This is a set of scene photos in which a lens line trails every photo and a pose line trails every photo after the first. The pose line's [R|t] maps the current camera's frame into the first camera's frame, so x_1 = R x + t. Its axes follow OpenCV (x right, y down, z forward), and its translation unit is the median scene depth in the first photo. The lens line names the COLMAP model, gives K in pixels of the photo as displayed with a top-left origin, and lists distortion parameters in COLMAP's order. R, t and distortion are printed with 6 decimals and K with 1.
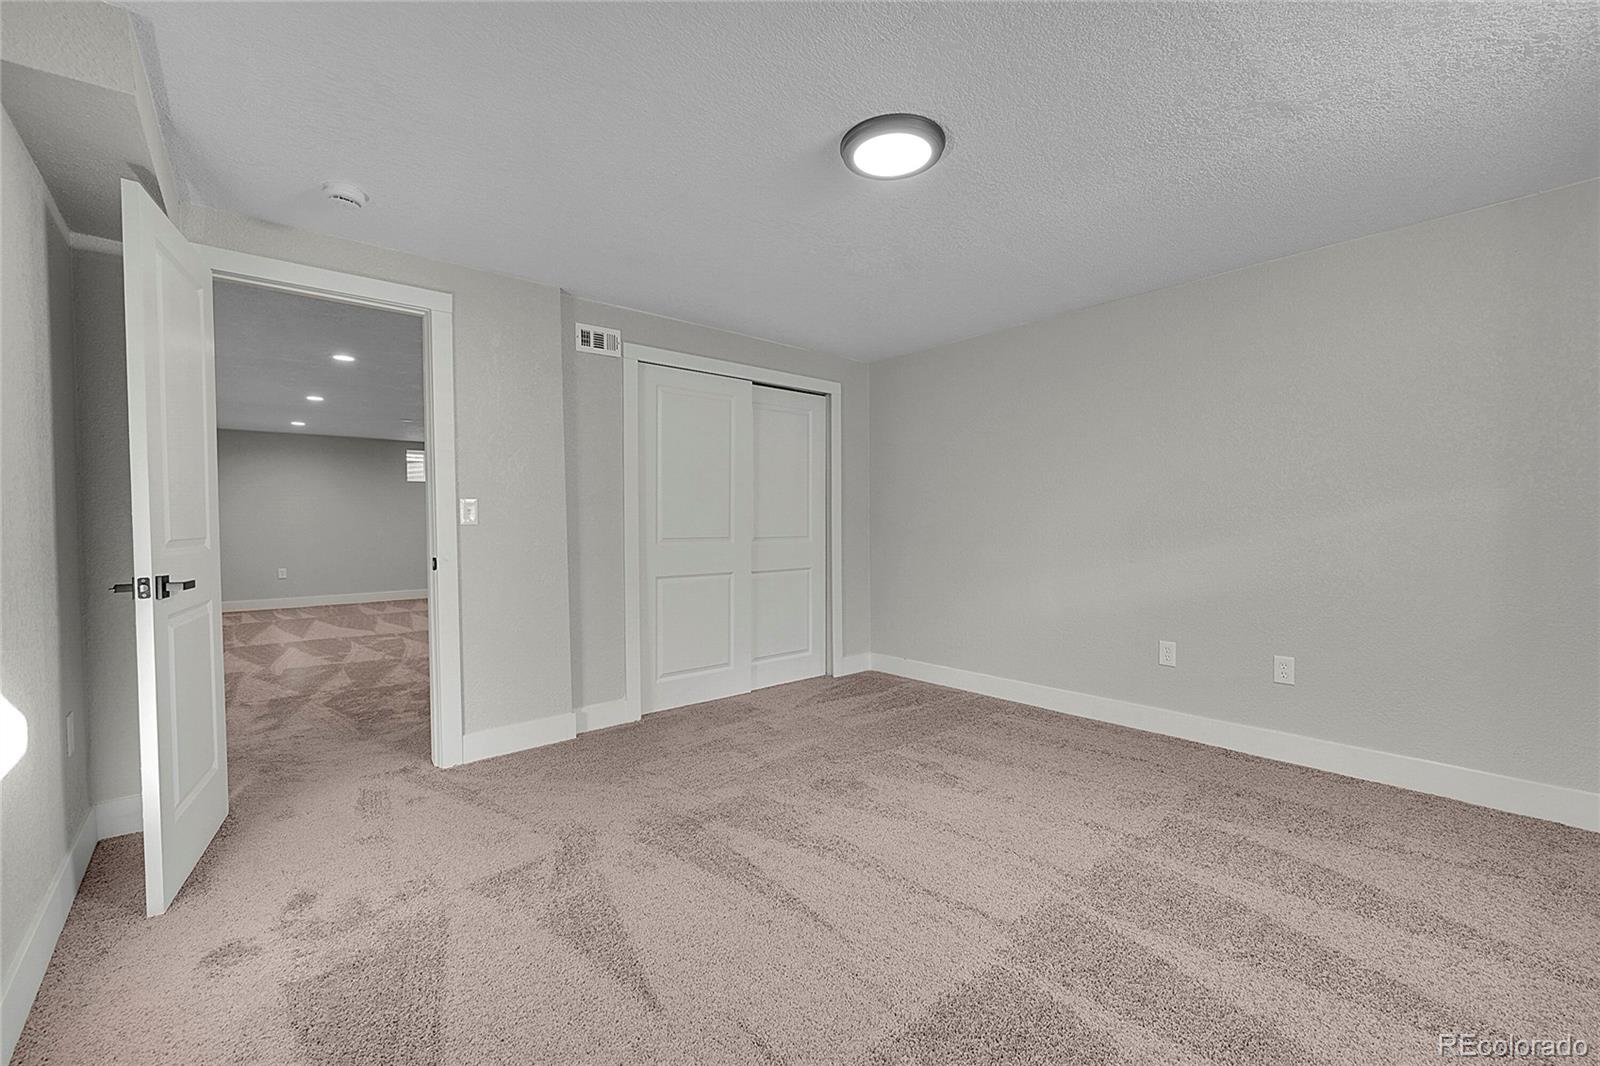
lens RADIAL K [[685.9, 0, 811.5], [0, 685.9, 533.6], [0, 0, 1]] dist [-0.007479, -0.000066]
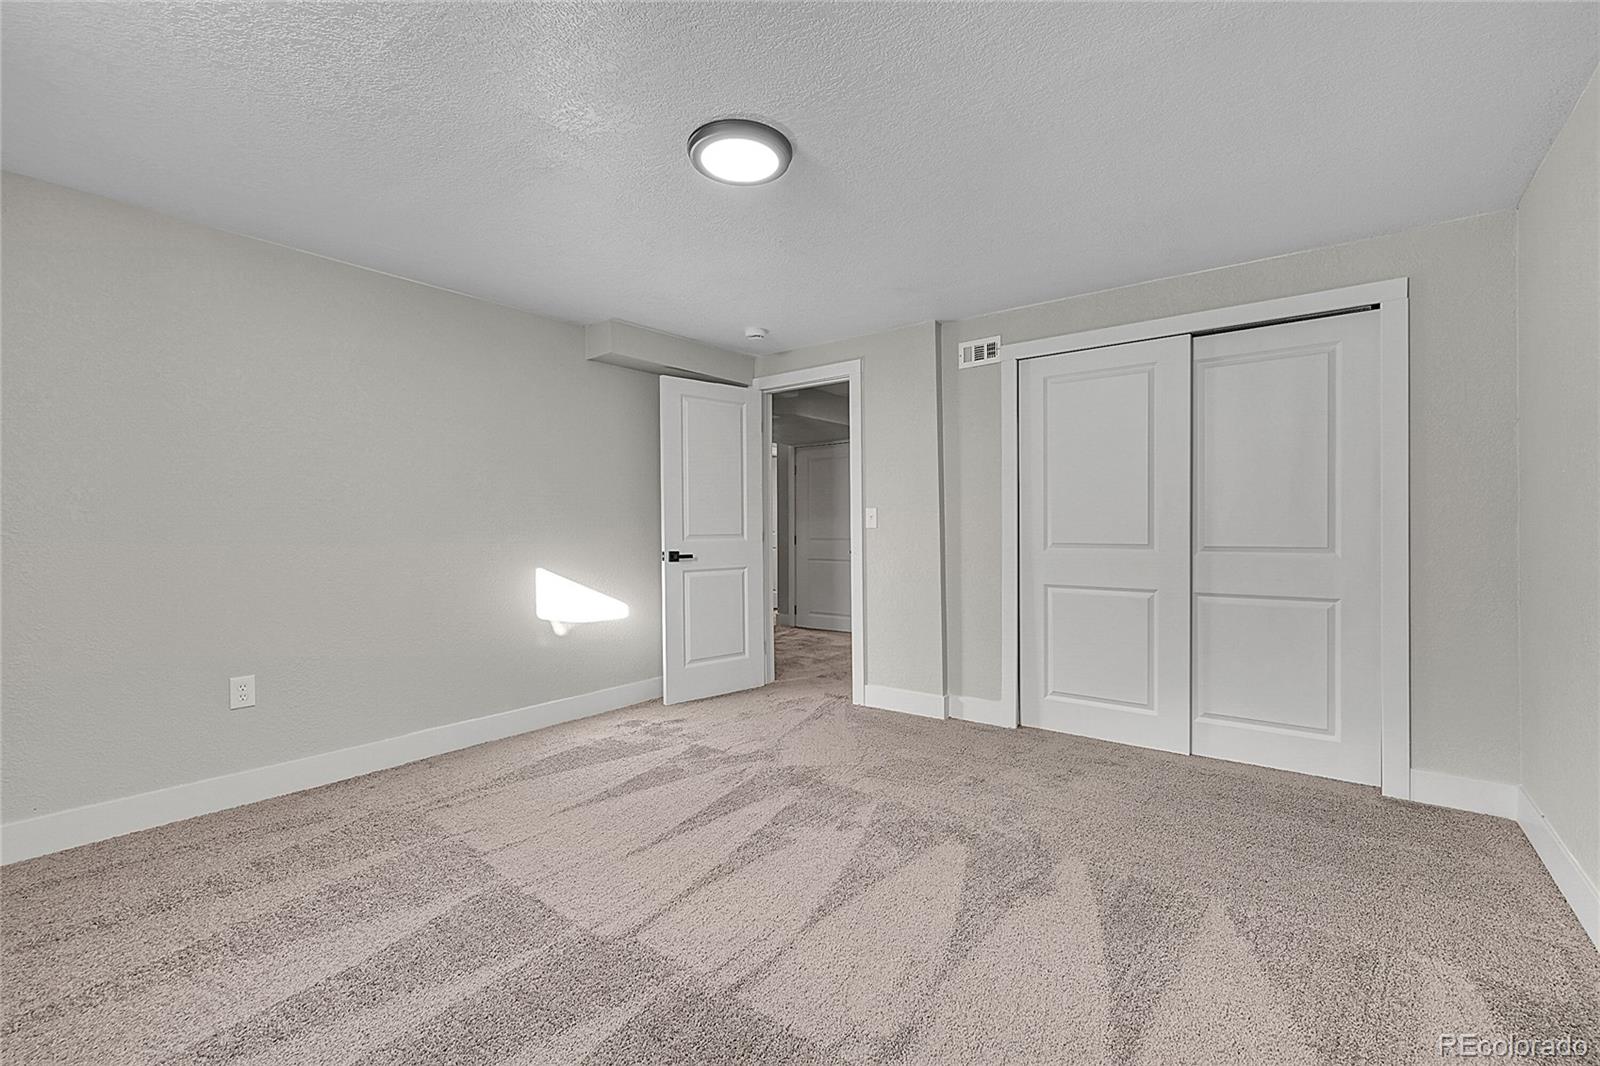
lens RADIAL K [[677.8, 0, 800.0], [0, 677.8, 533.0], [0, 0, 1]] dist [-0.046764, -0.000052]
pose [[0.165096, 0.005420, -0.986263, 0.764123], [-0.014388, 0.999892, 0.003087, -0.004956], [0.986173, 0.013680, 0.165156, 0.646320]]
